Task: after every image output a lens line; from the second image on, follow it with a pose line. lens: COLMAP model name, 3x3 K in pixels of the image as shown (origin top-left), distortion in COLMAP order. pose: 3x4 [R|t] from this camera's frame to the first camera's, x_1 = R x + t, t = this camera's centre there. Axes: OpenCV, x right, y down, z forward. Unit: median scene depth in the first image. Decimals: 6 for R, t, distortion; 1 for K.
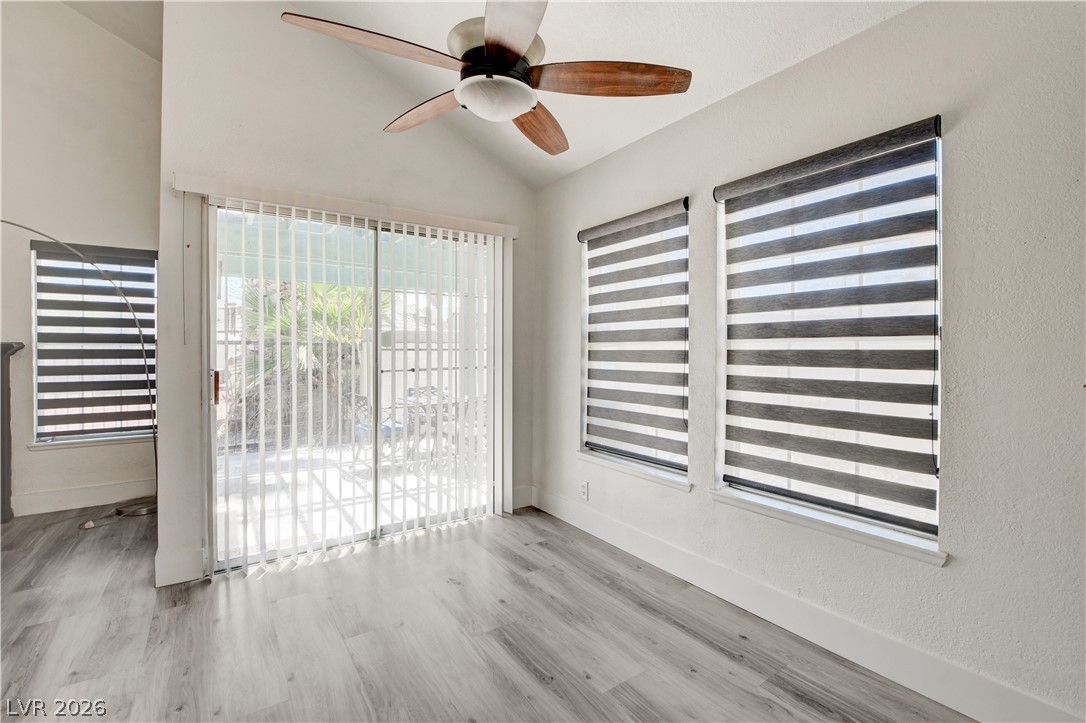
lens RADIAL K [[477.8, 0, 547.0], [0, 477.8, 354.8], [0, 0, 1]] dist [-0.020174, 0.000375]
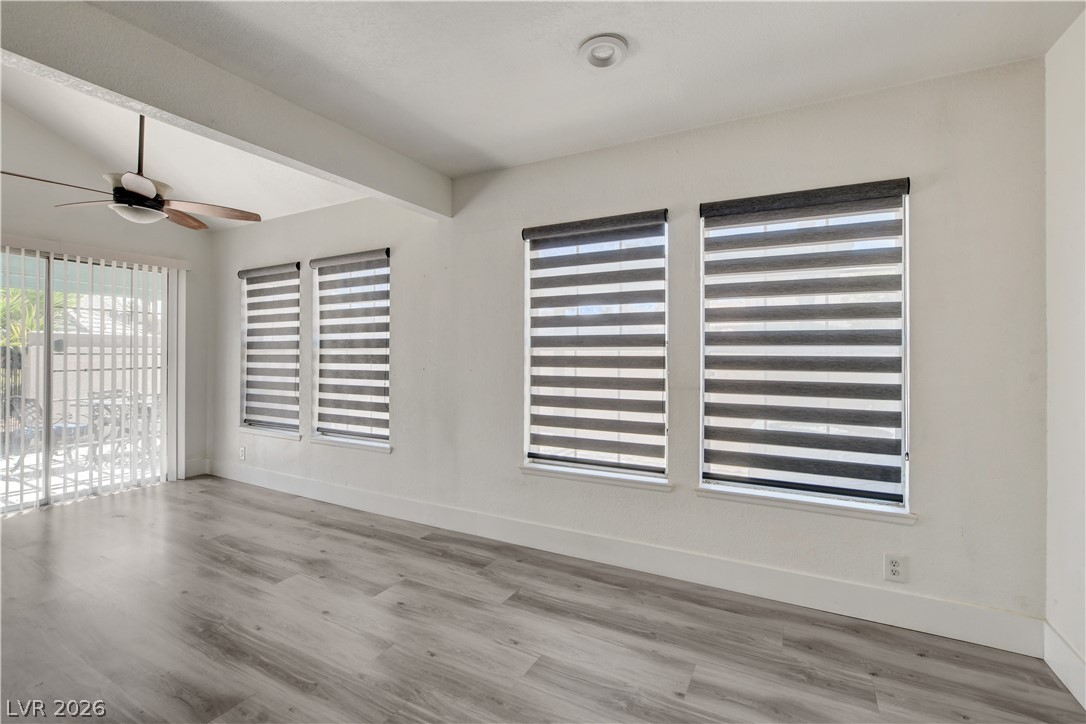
lens RADIAL K [[484.8, 0, 552.9], [0, 484.8, 353.1], [0, 0, 1]] dist [-0.018009, 0.001193]
pose [[0.891832, 0.002258, 0.452362, 0.259727], [0.003239, 0.999930, -0.011378, 0.005350], [-0.452356, 0.011613, 0.891762, -0.712593]]
